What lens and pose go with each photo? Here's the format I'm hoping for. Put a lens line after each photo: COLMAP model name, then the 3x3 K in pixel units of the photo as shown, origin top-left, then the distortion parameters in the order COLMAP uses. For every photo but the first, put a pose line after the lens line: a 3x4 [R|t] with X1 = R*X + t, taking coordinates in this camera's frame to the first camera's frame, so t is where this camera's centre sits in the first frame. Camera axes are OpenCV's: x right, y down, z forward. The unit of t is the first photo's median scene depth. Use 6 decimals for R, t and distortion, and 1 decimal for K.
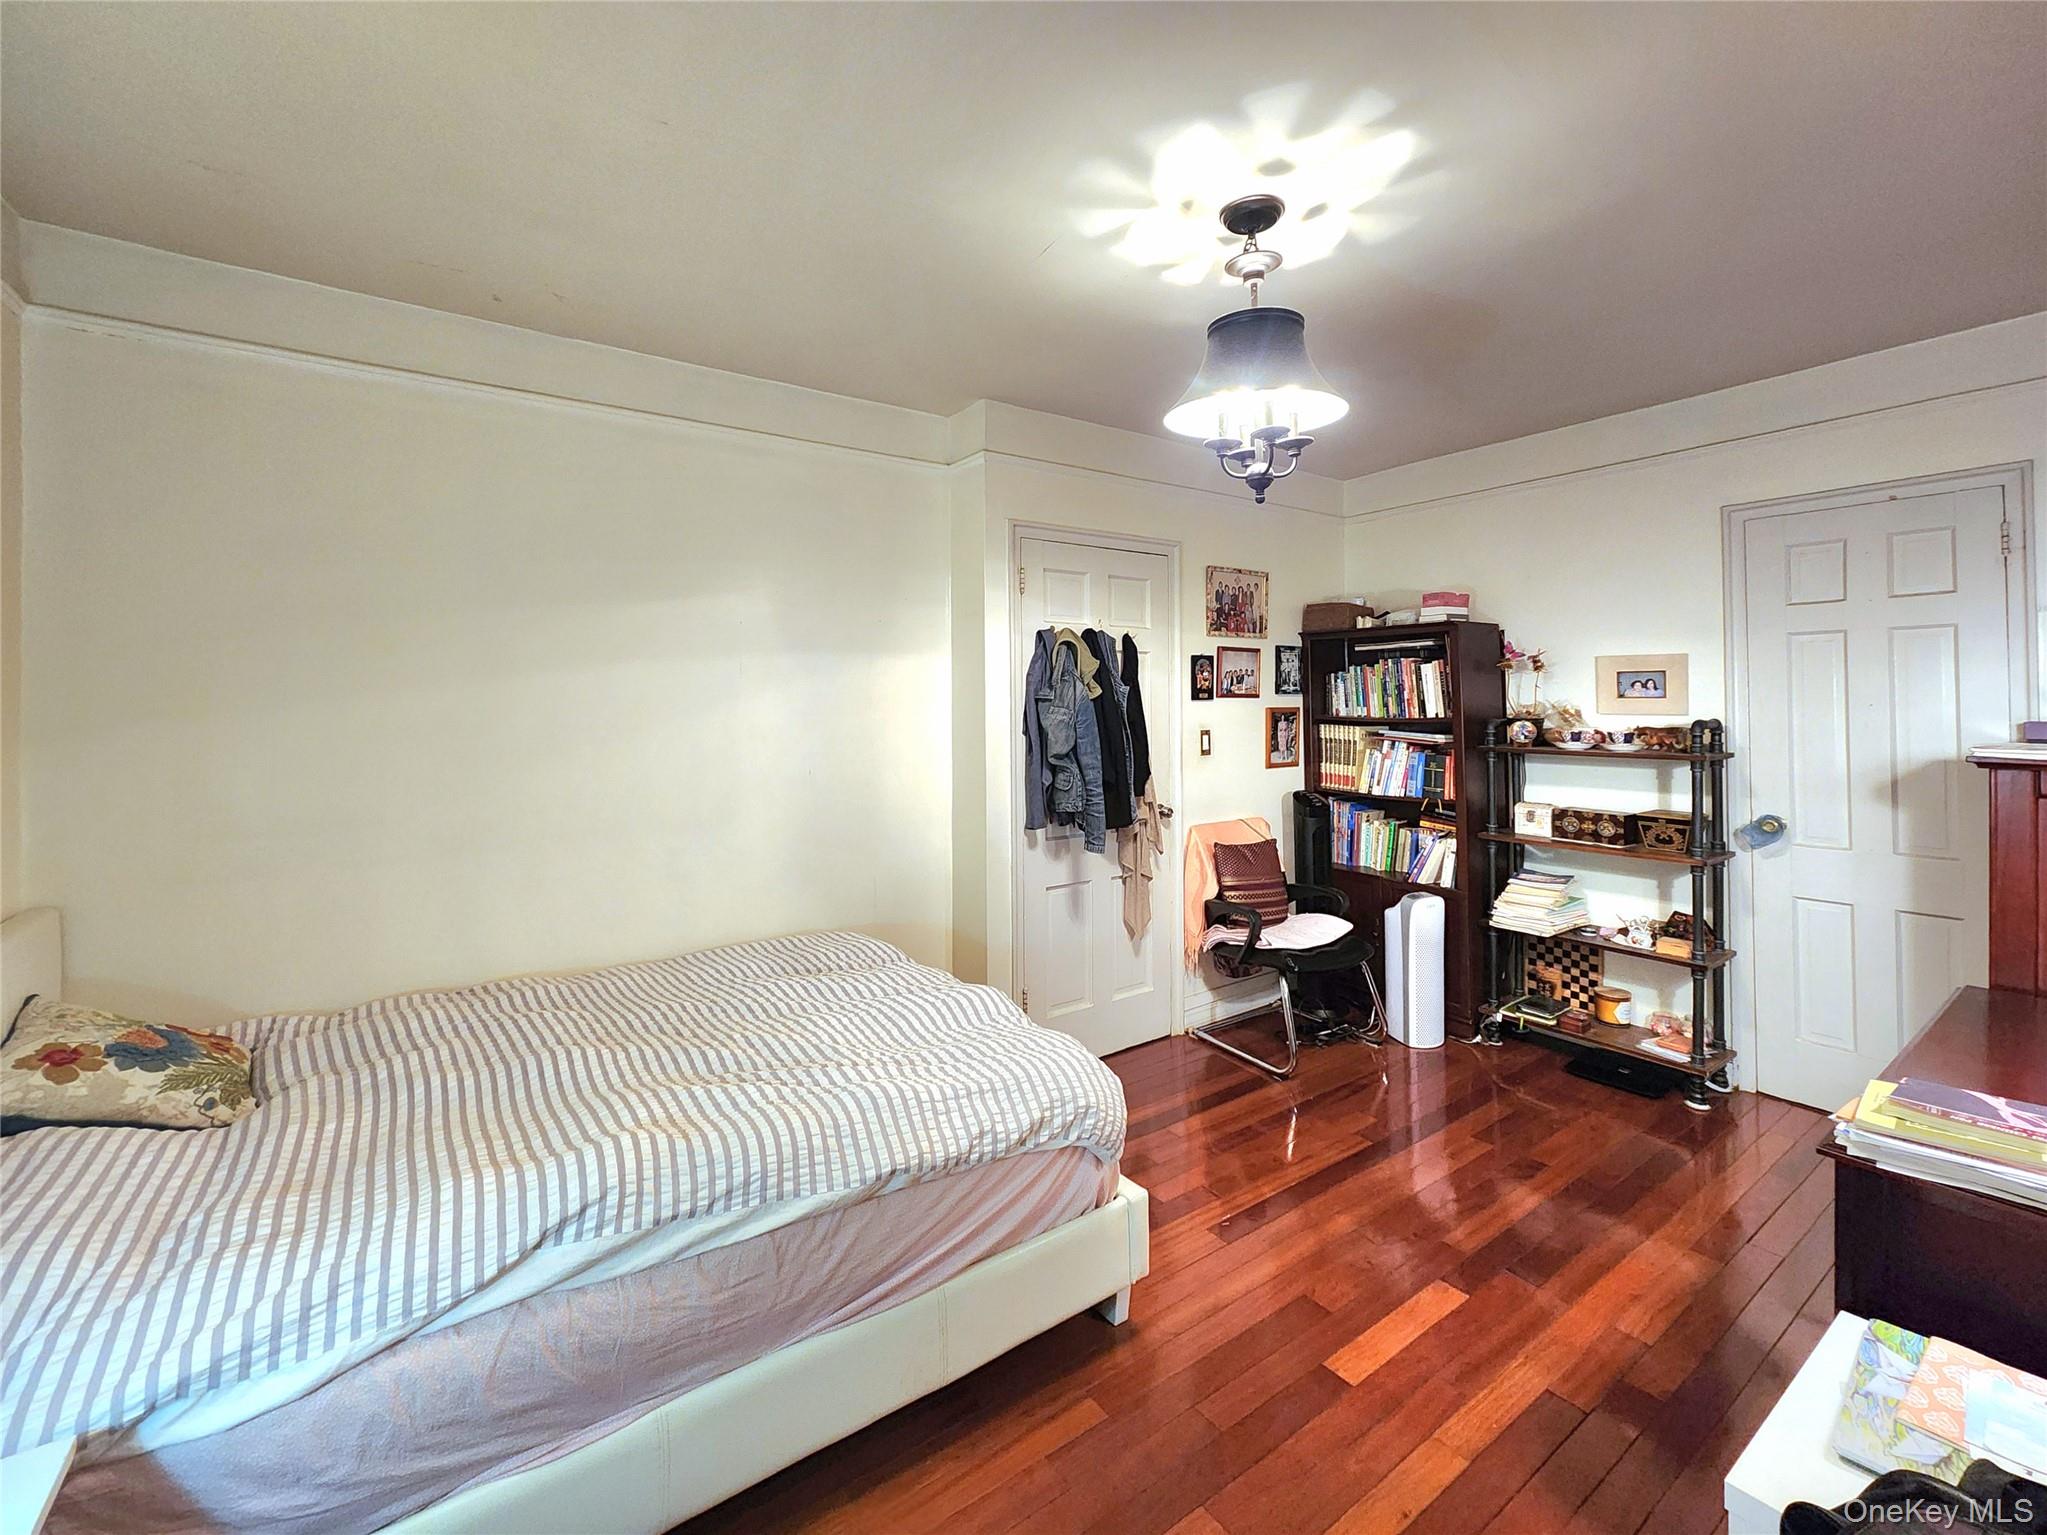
lens RADIAL K [[835.3, 0, 976.9], [0, 835.3, 689.0], [0, 0, 1]] dist [0.000073, 0.000147]
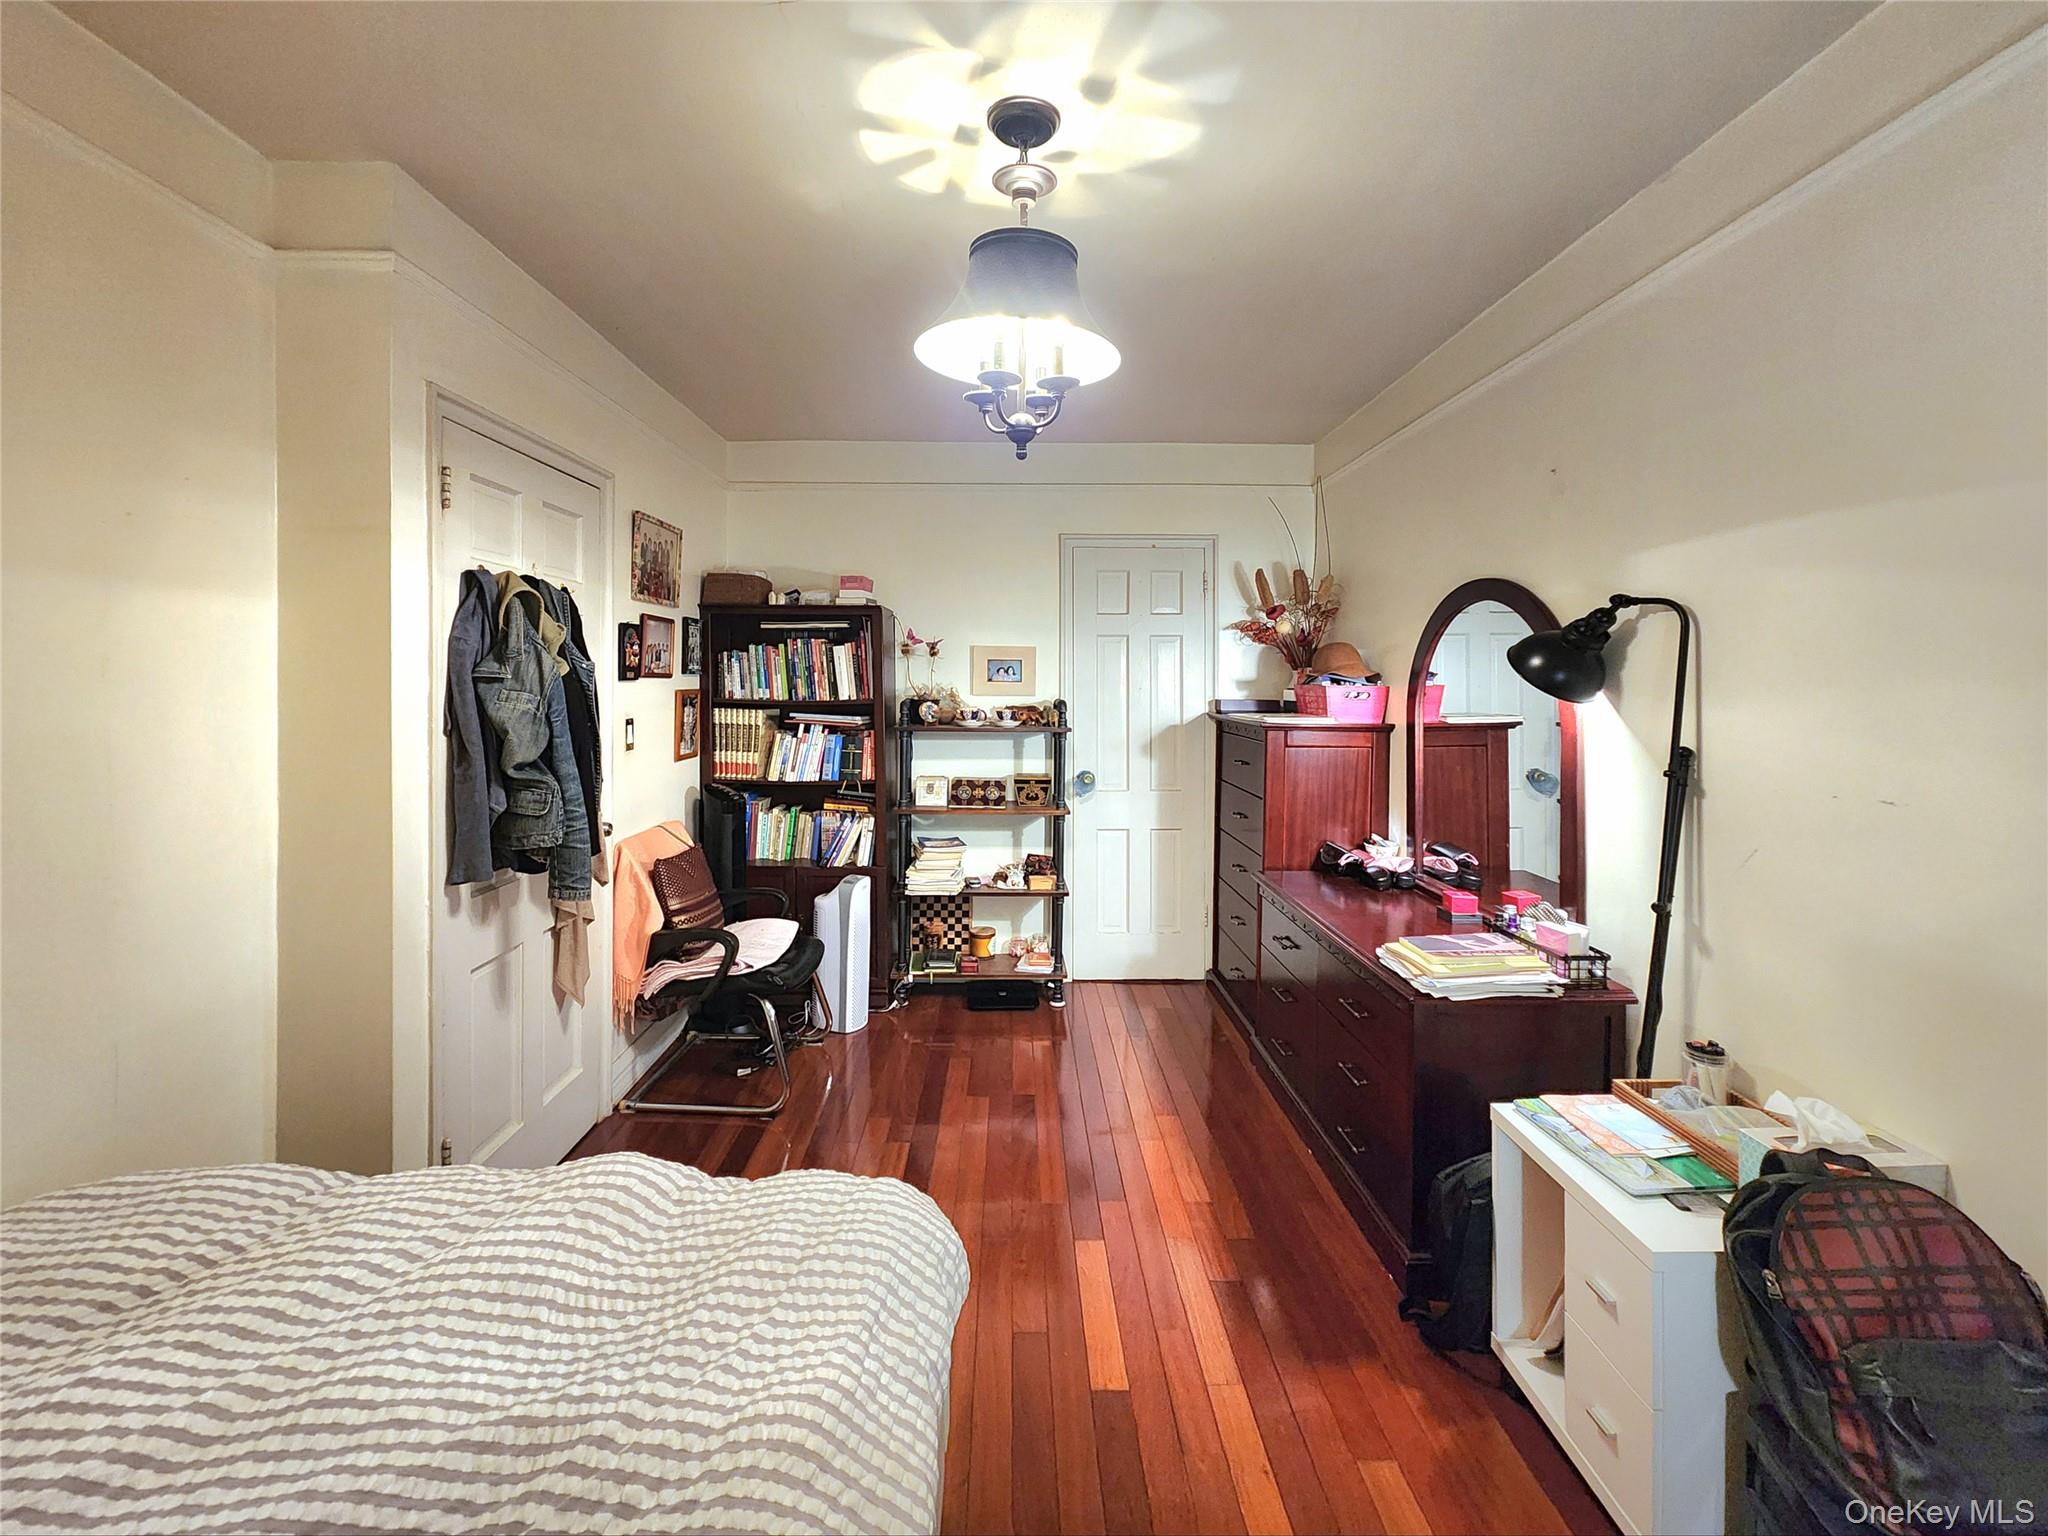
lens RADIAL K [[877.7, 0, 950.4], [0, 877.7, 676.7], [0, 0, 1]] dist [-0.001680, 0.000135]
pose [[0.560915, 0.010179, 0.827811, -0.272194], [-0.019810, 0.999803, 0.001129, 0.002955], [-0.827636, -0.017033, 0.561006, 0.320383]]
